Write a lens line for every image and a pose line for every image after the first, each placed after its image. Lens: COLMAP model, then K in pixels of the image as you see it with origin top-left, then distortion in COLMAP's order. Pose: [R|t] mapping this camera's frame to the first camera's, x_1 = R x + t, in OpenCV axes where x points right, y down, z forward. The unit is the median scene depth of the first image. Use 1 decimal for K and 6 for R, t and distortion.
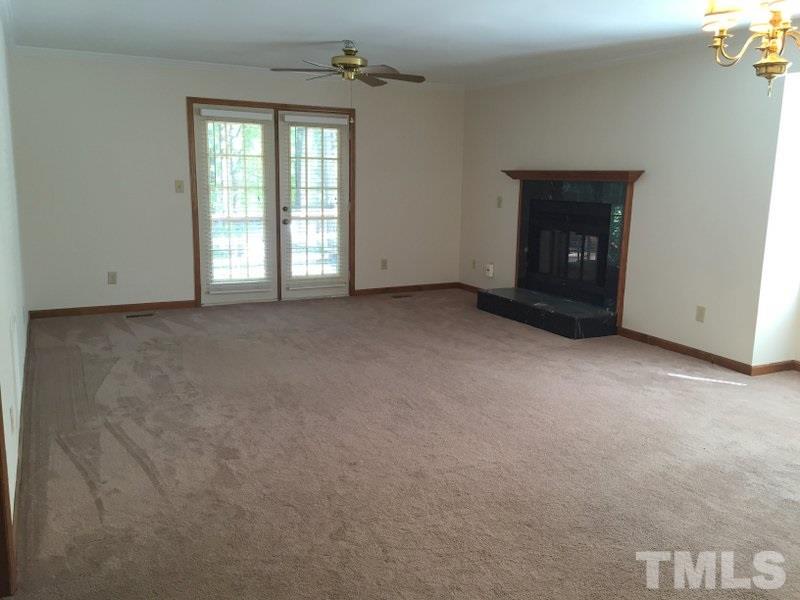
lens RADIAL K [[689.5, 0, 400.4], [0, 689.5, 298.8], [0, 0, 1]] dist [0.052841, -0.038392]
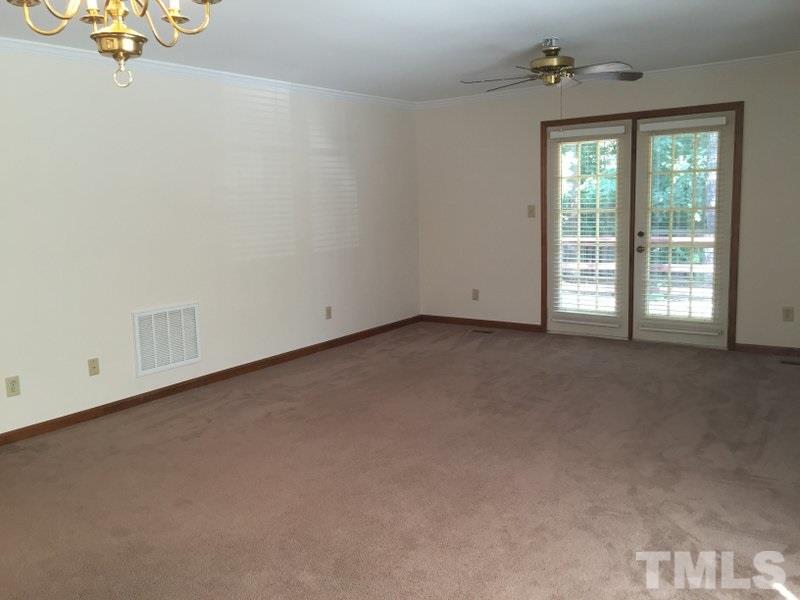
lens RADIAL K [[689.5, 0, 398.7], [0, 689.5, 300.0], [0, 0, 1]] dist [0.052841, -0.038392]
pose [[0.440704, 0.099882, -0.892078, 0.489873], [-0.119140, 0.991507, 0.052157, -0.061215], [0.889711, 0.083297, 0.448860, 0.373693]]
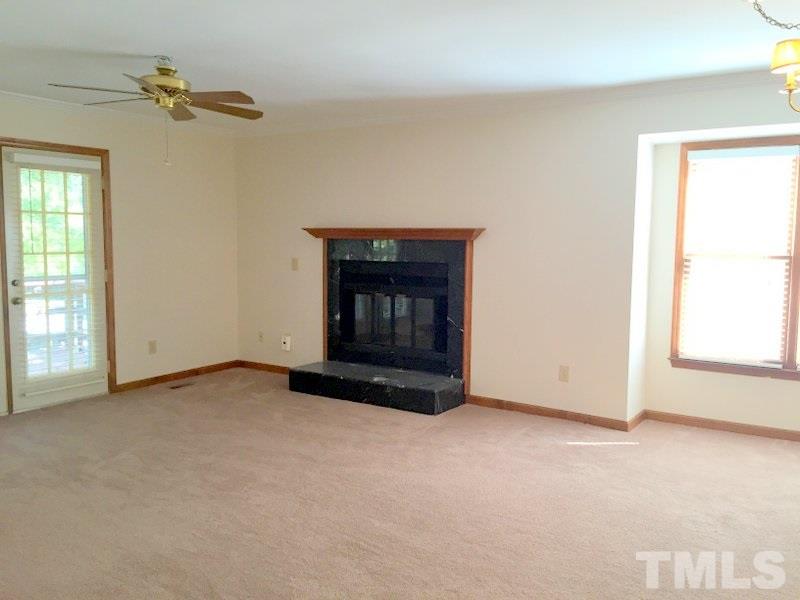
lens RADIAL K [[689.5, 0, 400.7], [0, 689.5, 300.6], [0, 0, 1]] dist [0.052841, -0.038392]
pose [[0.871103, -0.057370, 0.487739, -0.179556], [0.095117, 0.994057, -0.052952, -0.038519], [-0.481802, 0.092519, 0.871382, 0.198559]]
